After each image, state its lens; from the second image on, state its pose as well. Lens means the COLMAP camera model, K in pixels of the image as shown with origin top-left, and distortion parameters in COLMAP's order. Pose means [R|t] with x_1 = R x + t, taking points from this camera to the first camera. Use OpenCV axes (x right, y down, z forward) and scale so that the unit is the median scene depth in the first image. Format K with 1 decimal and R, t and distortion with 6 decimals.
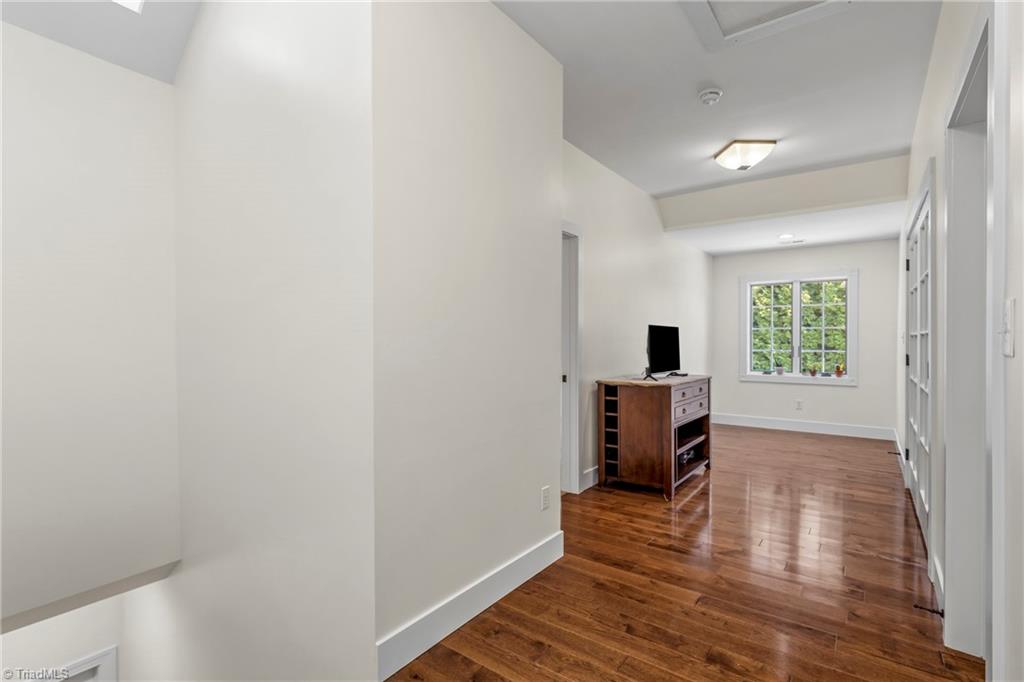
lens RADIAL K [[473.0, 0, 514.3], [0, 473.0, 342.9], [0, 0, 1]] dist [-0.000300, 0.000066]
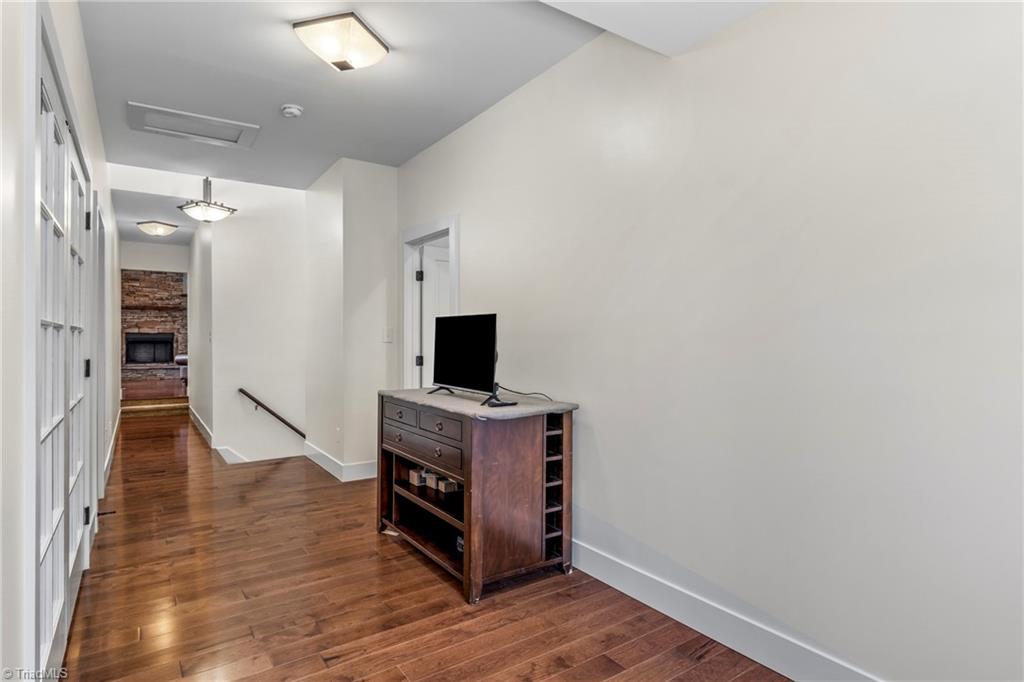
lens RADIAL K [[539.8, 0, 513.0], [0, 539.8, 339.0], [0, 0, 1]] dist [0.003031, 0.000177]
pose [[-0.314908, 0.006022, -0.949103, 1.025634], [-0.003153, 0.999968, 0.007391, -0.010189], [0.949117, 0.005320, -0.314879, 1.353413]]
